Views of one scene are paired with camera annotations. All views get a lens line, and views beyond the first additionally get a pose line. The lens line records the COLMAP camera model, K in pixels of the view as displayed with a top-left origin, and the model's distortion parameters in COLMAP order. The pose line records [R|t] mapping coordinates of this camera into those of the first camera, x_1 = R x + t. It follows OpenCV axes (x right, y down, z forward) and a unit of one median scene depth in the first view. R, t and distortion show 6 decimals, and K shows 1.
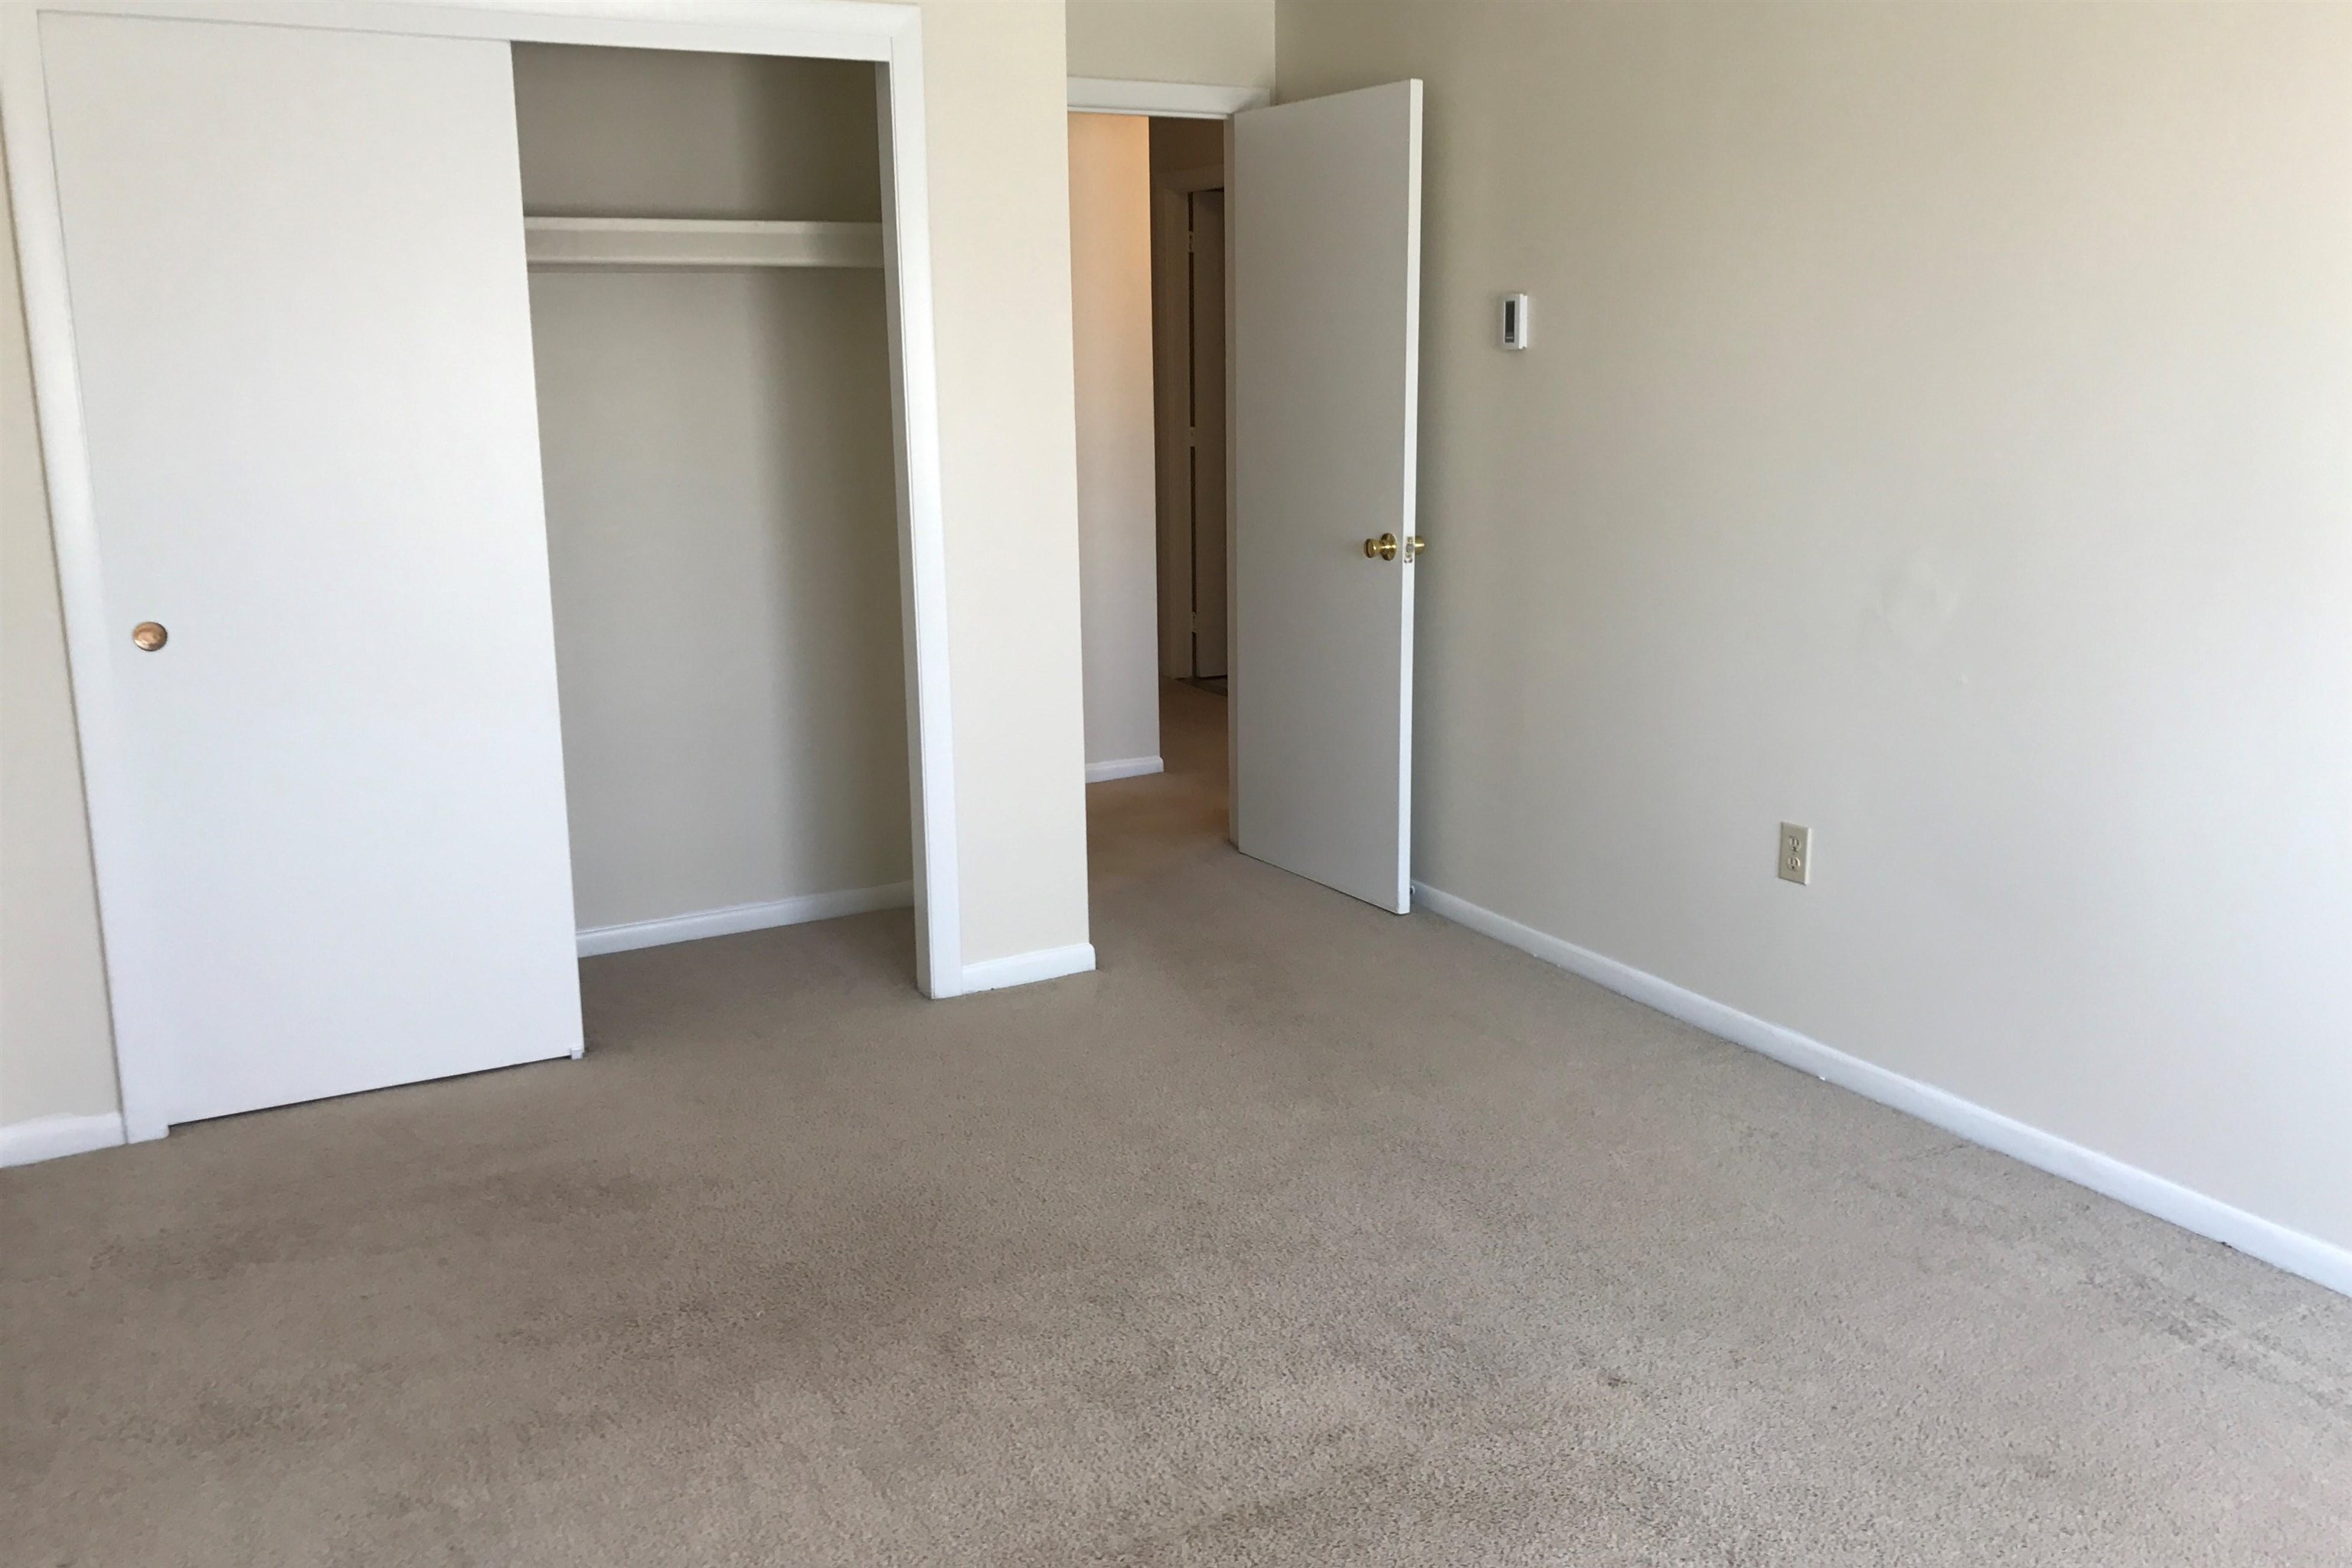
lens RADIAL K [[1958.2, 0, 1209.6], [0, 1958.2, 731.6], [0, 0, 1]] dist [0.001761, -0.004585]
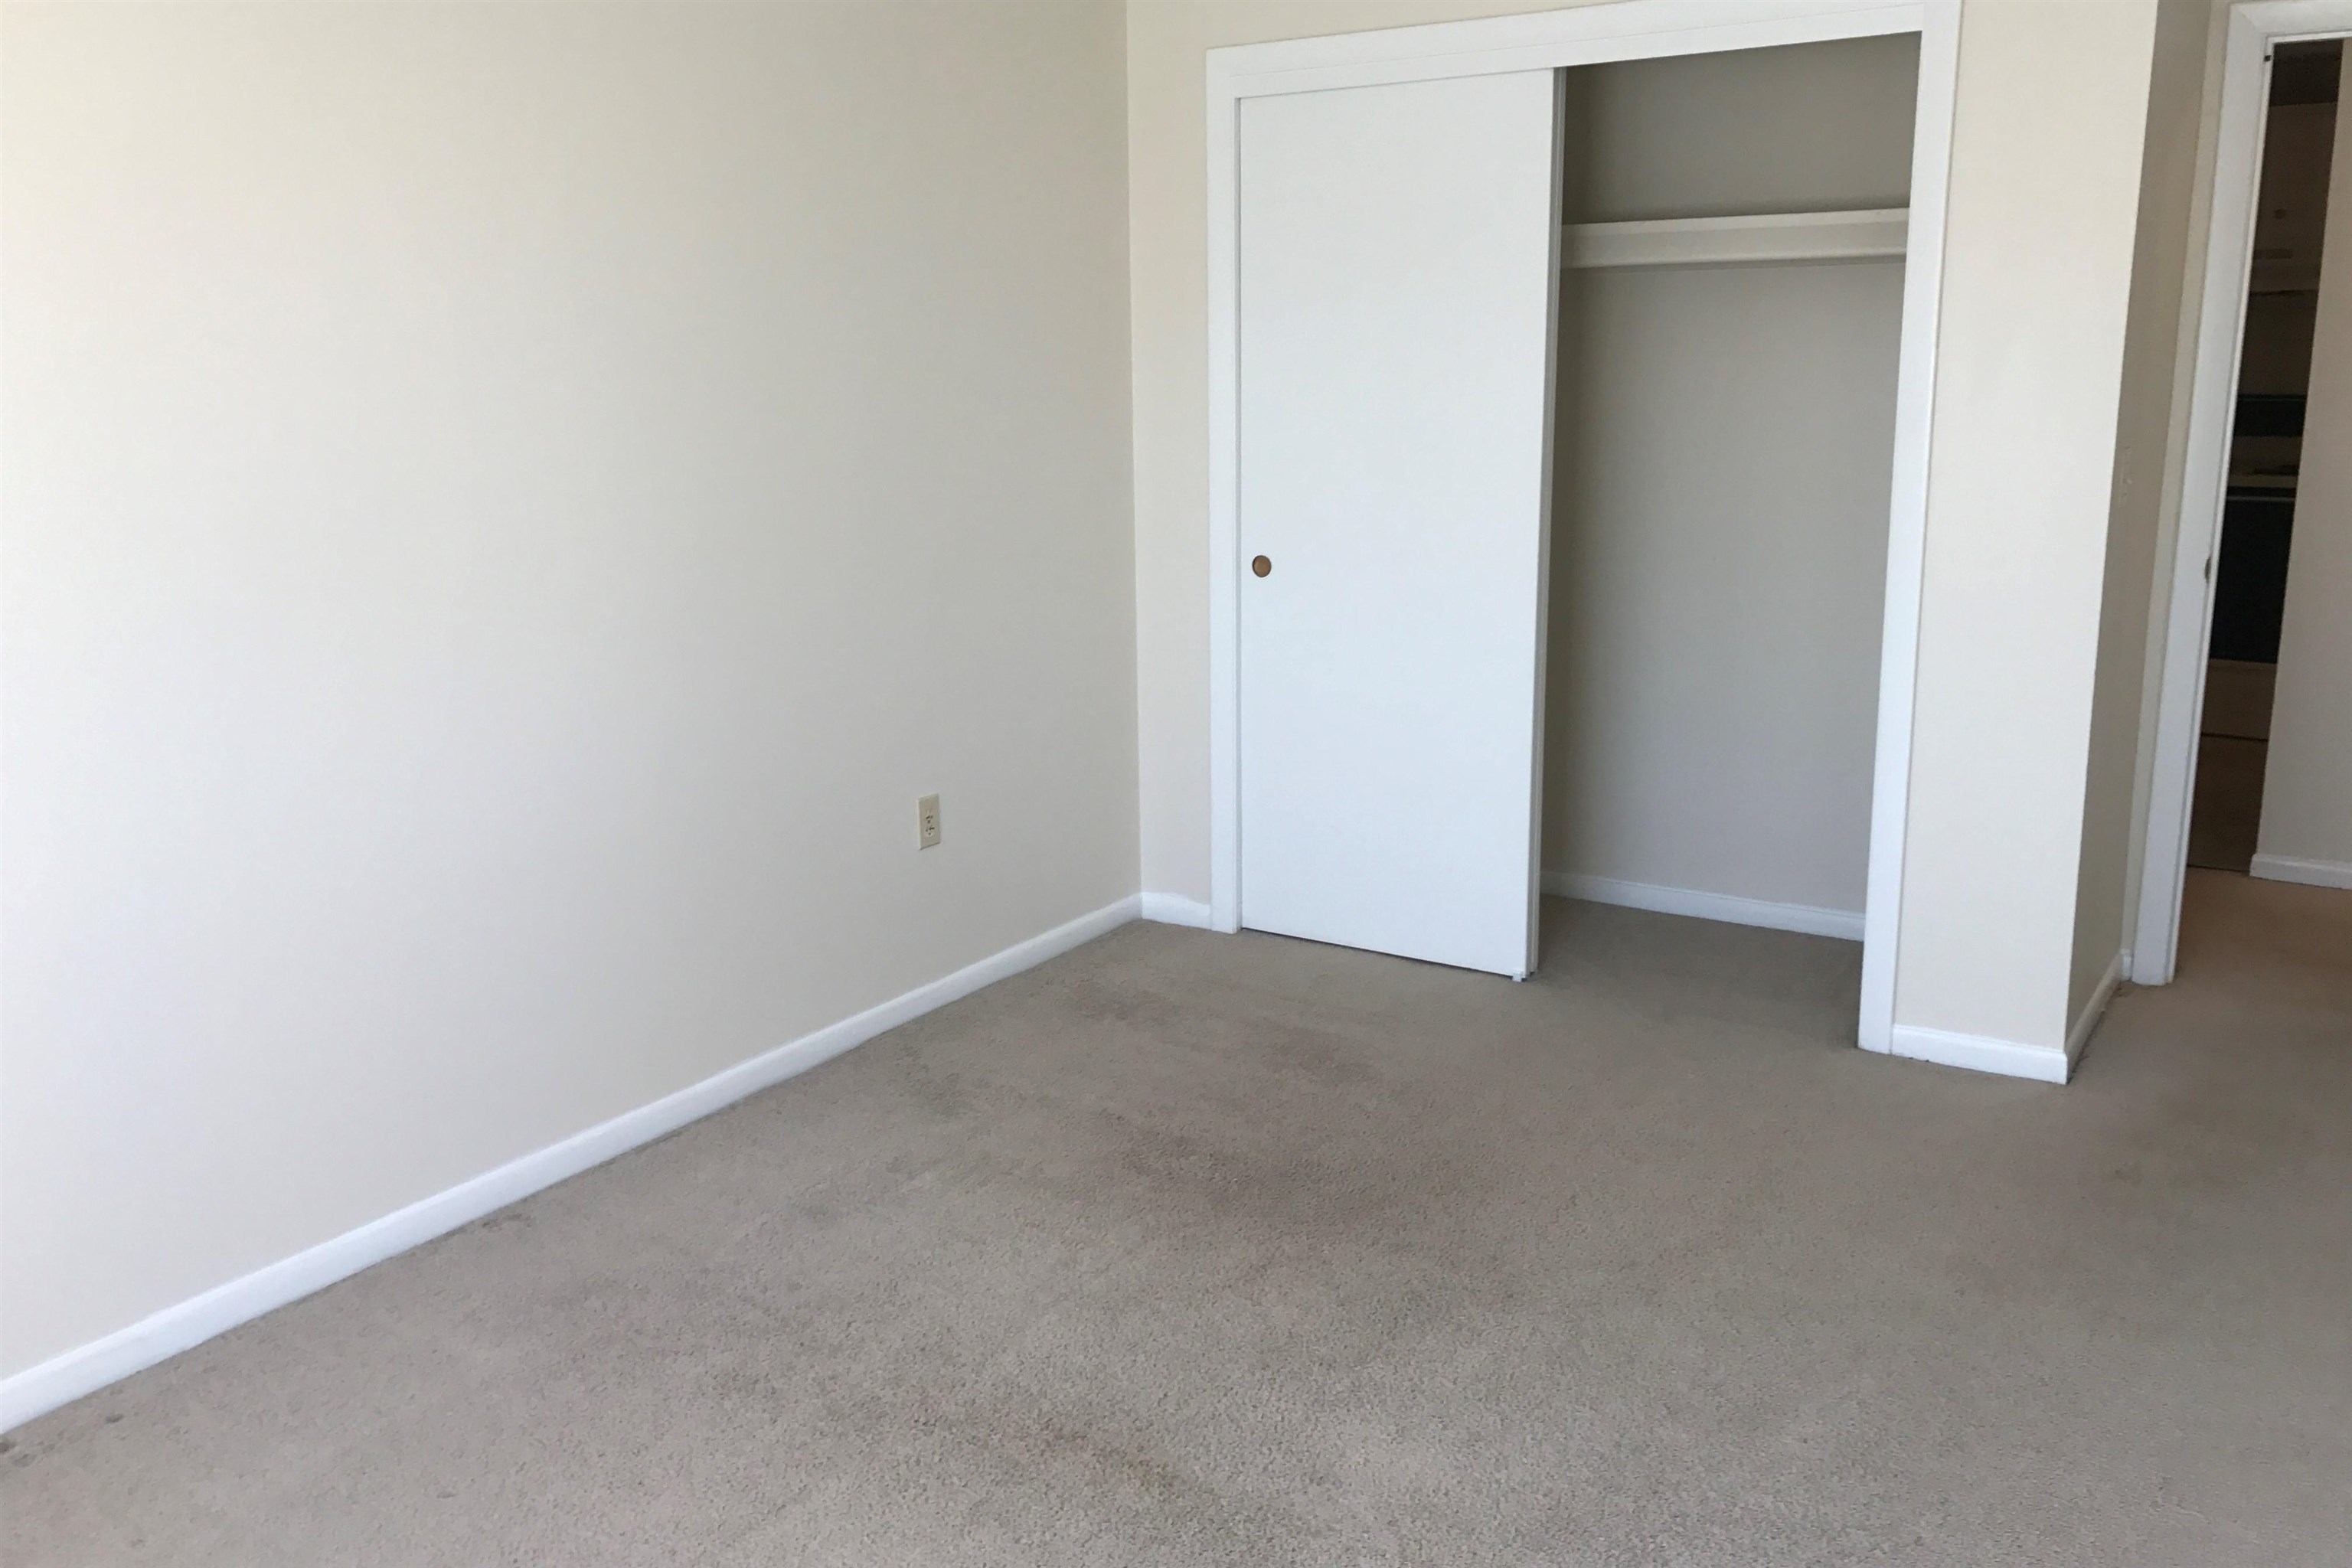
lens RADIAL K [[1958.2, 0, 1209.6], [0, 1958.2, 731.6], [0, 0, 1]] dist [0.001761, -0.004585]
pose [[0.454654, 0.176608, -0.872983, 0.542895], [-0.163308, 0.980057, 0.113218, -0.069744], [0.875568, 0.091090, 0.474429, 0.302199]]
